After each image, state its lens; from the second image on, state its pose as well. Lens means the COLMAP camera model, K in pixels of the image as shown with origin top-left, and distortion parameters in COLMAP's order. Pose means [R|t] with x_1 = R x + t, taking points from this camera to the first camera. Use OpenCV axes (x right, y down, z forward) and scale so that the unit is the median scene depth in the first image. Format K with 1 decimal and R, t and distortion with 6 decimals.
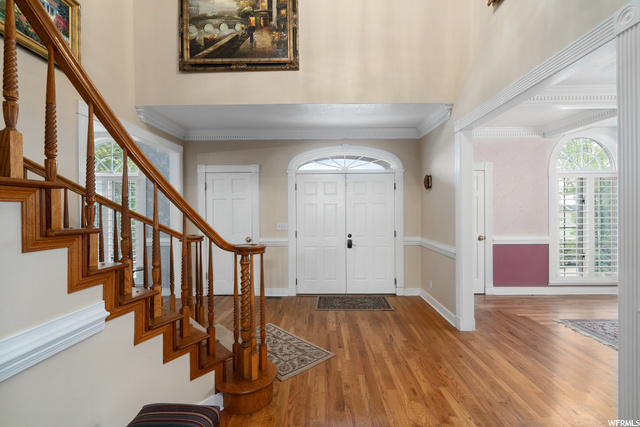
lens RADIAL K [[290.3, 0, 320.3], [0, 290.3, 214.8], [0, 0, 1]] dist [-0.001095, 0.000106]
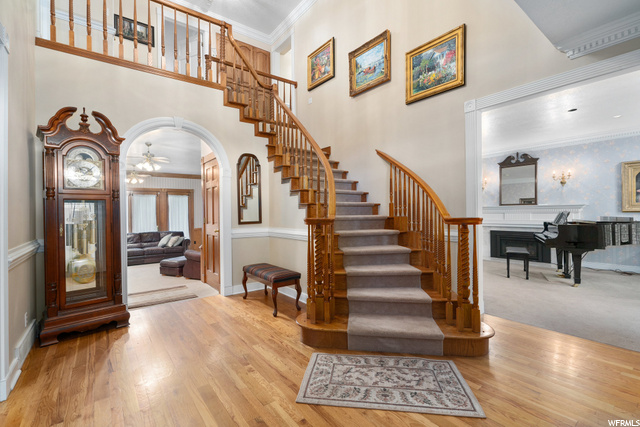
lens RADIAL K [[290.3, 0, 322.0], [0, 290.3, 213.6], [0, 0, 1]] dist [-0.001095, 0.000106]
pose [[-0.783784, 0.017430, -0.620789, 0.411711], [0.013707, 0.999848, 0.010767, 0.053129], [0.620883, -0.000070, -0.783903, 1.575771]]
